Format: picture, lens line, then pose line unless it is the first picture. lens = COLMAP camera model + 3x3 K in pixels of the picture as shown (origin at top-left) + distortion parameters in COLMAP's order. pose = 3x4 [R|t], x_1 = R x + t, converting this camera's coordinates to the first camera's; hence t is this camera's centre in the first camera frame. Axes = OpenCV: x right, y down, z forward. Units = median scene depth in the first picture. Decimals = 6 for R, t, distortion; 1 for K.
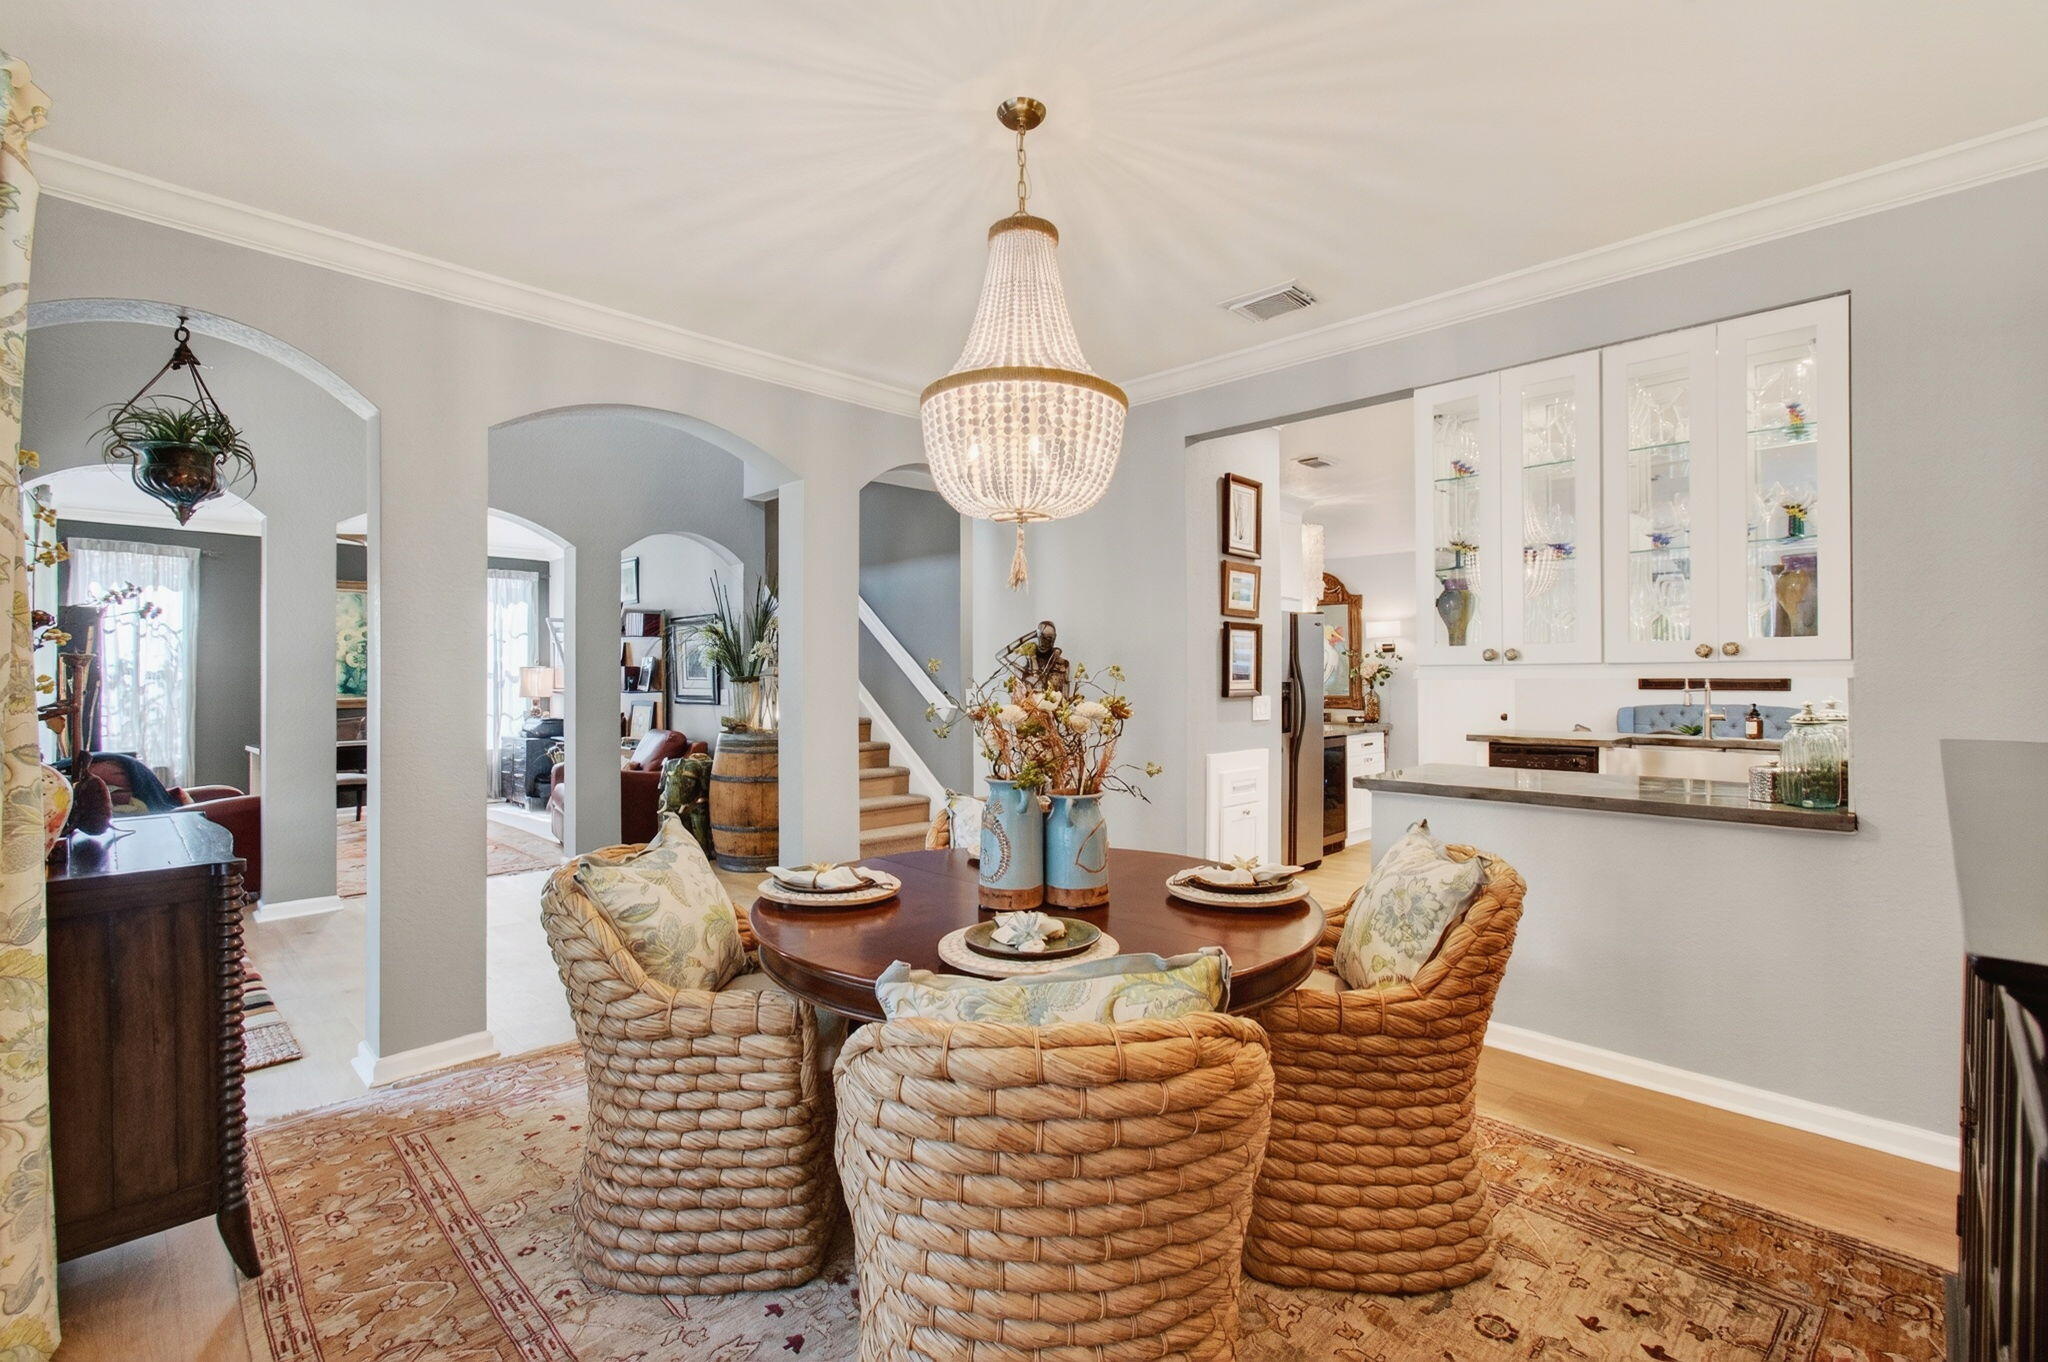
lens RADIAL K [[898.9, 0, 1020.9], [0, 898.9, 665.8], [0, 0, 1]] dist [-0.017688, 0.000382]
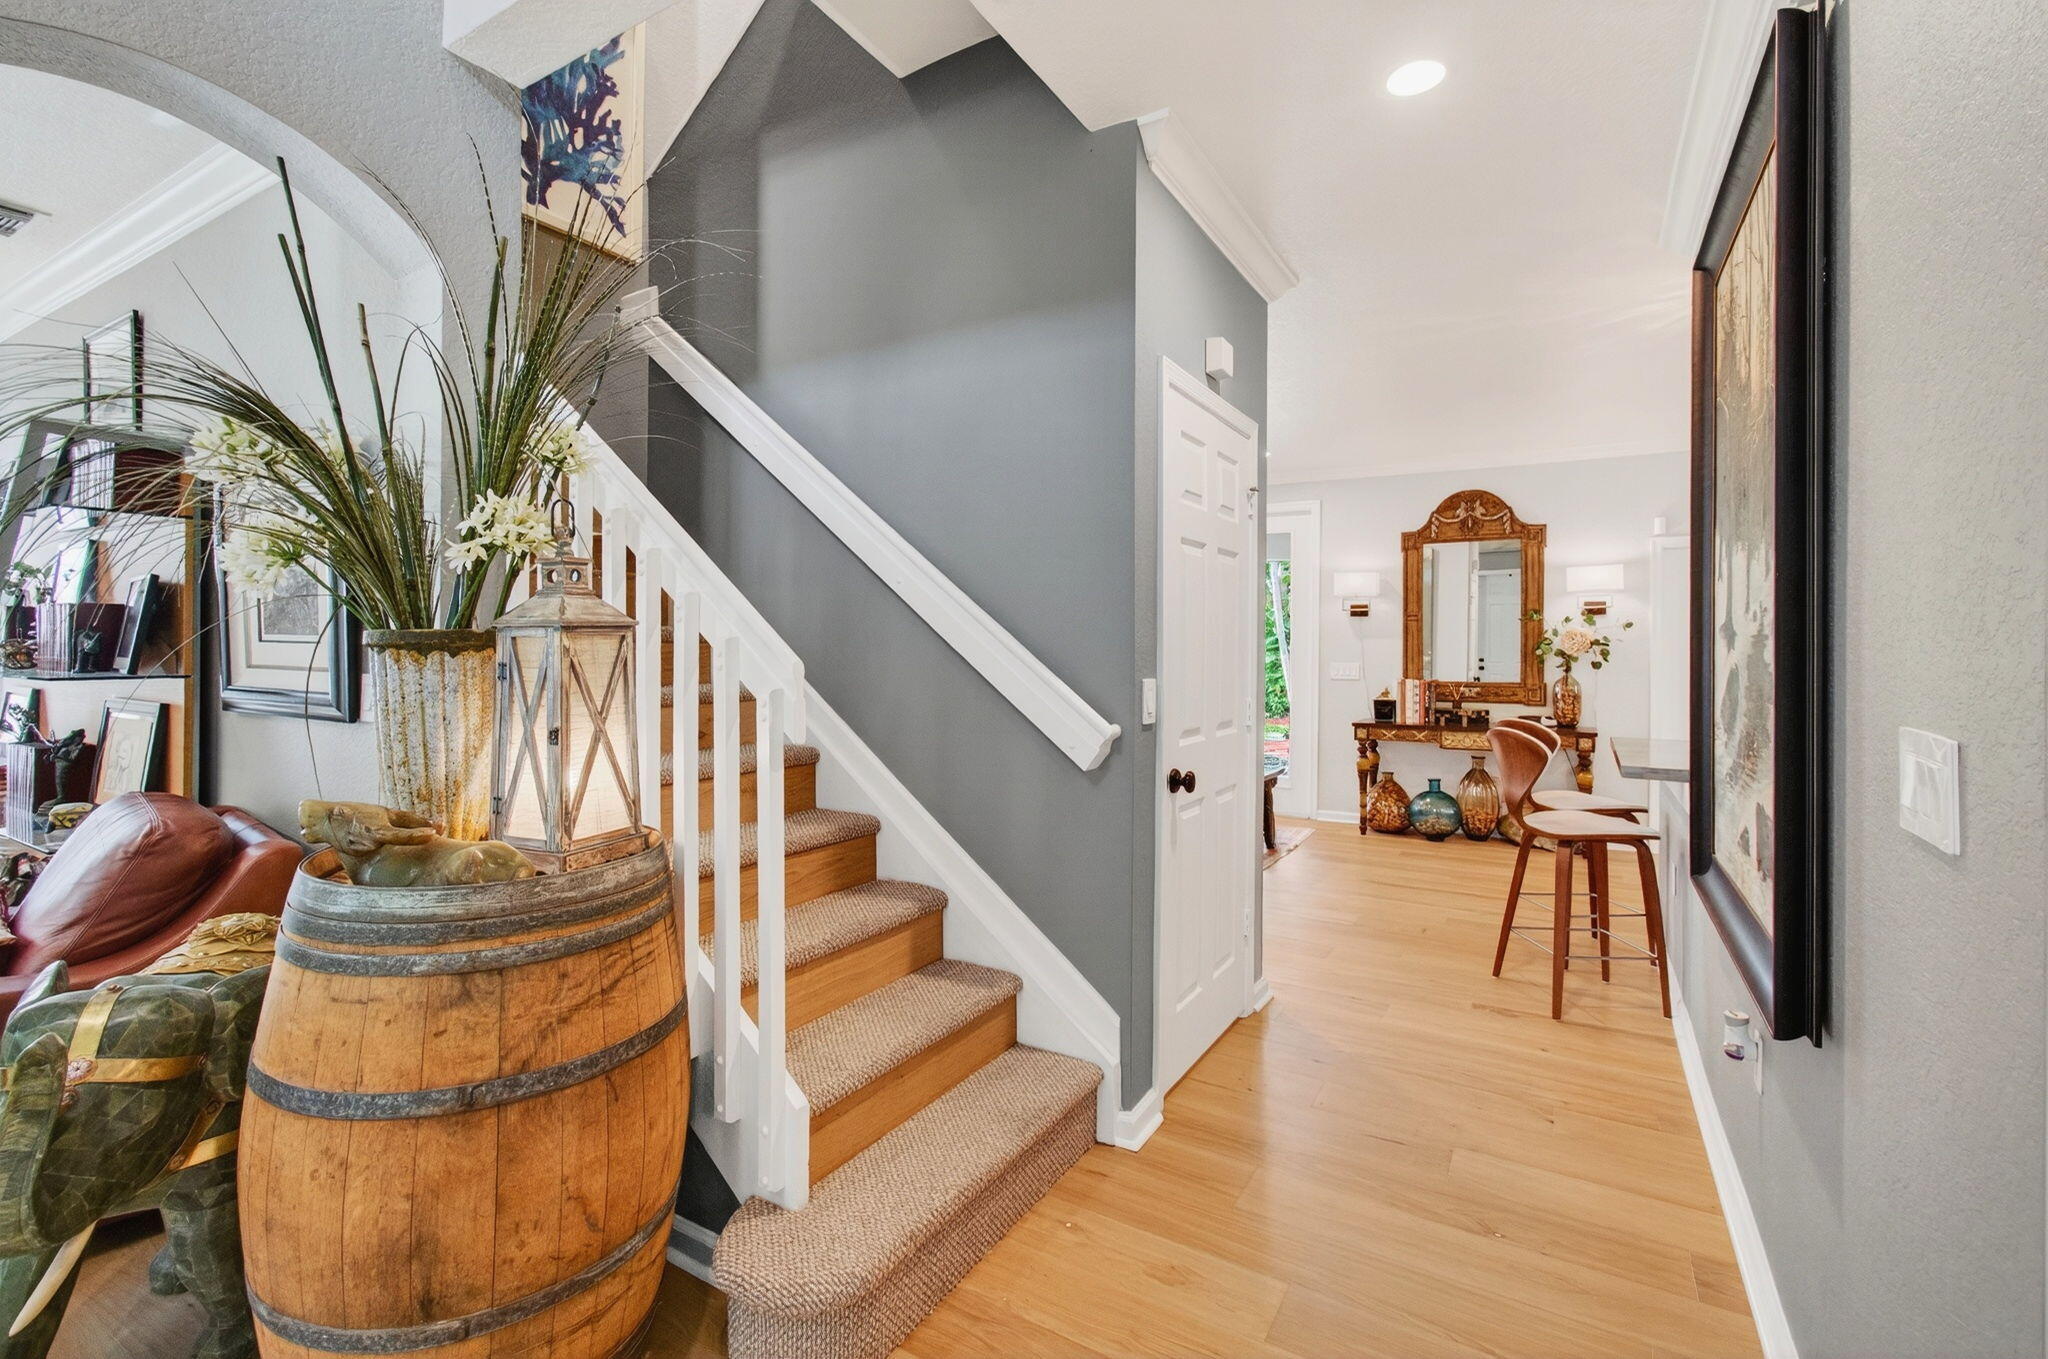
lens RADIAL K [[907.3, 0, 1023.3], [0, 907.3, 631.0], [0, 0, 1]] dist [-0.020432, 0.007288]
pose [[0.969851, 0.016820, 0.243118, -0.177161], [-0.015147, 0.999847, -0.008751, 0.010420], [-0.243228, 0.004804, 0.969957, 0.609477]]
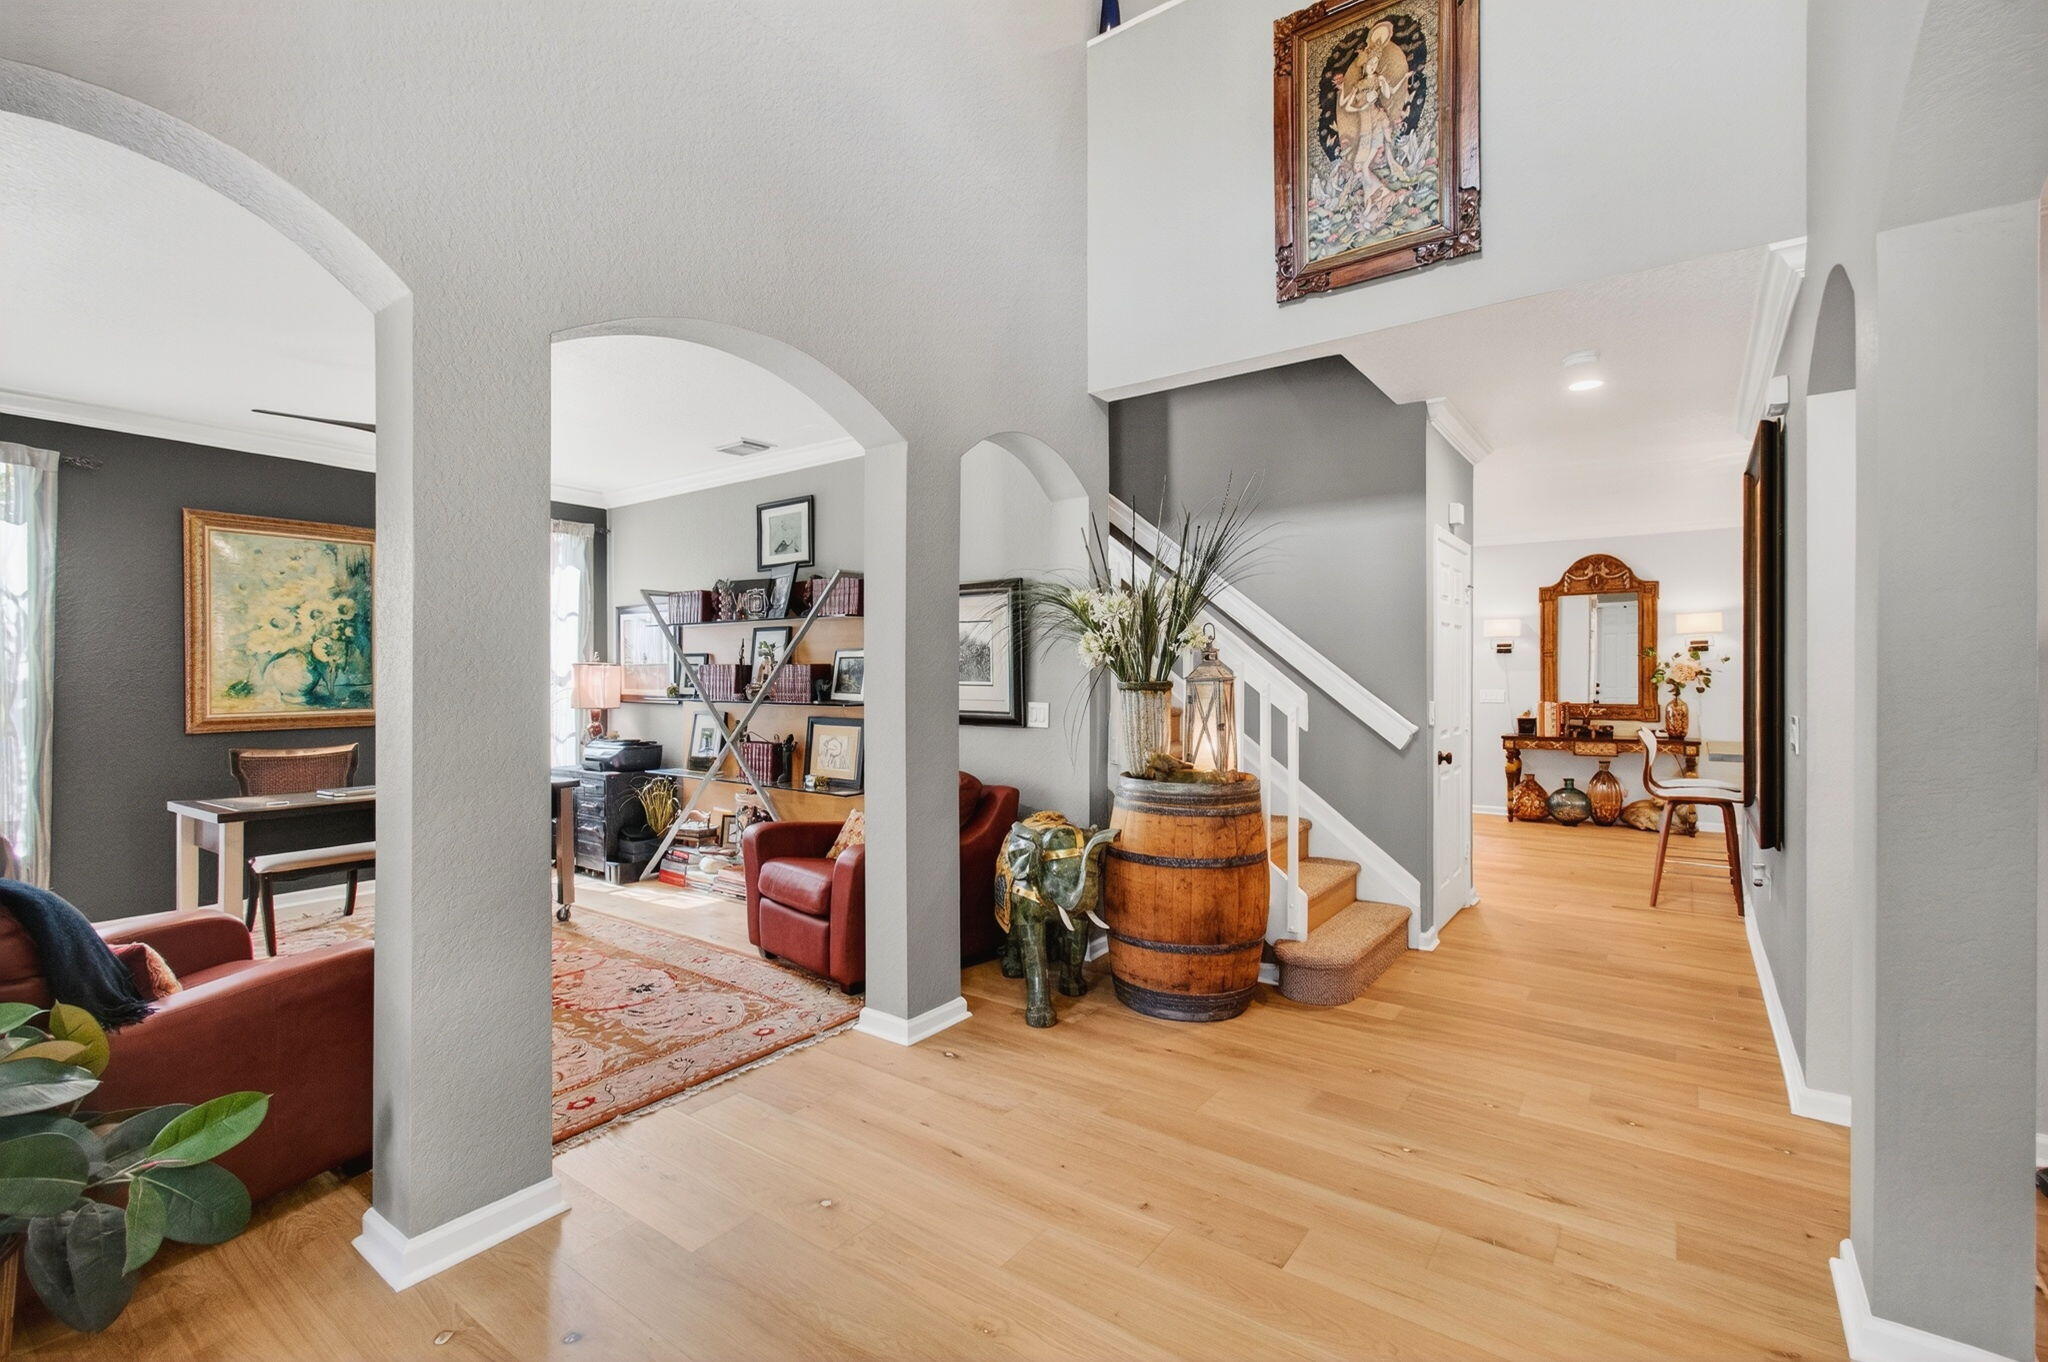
lens RADIAL K [[898.9, 0, 1020.9], [0, 898.9, 665.8], [0, 0, 1]] dist [-0.017688, 0.000382]
pose [[0.988903, 0.005349, 0.148467, -0.415612], [-0.005635, 0.999983, 0.001504, 0.000533], [-0.148456, -0.002324, 0.988916, 0.363785]]
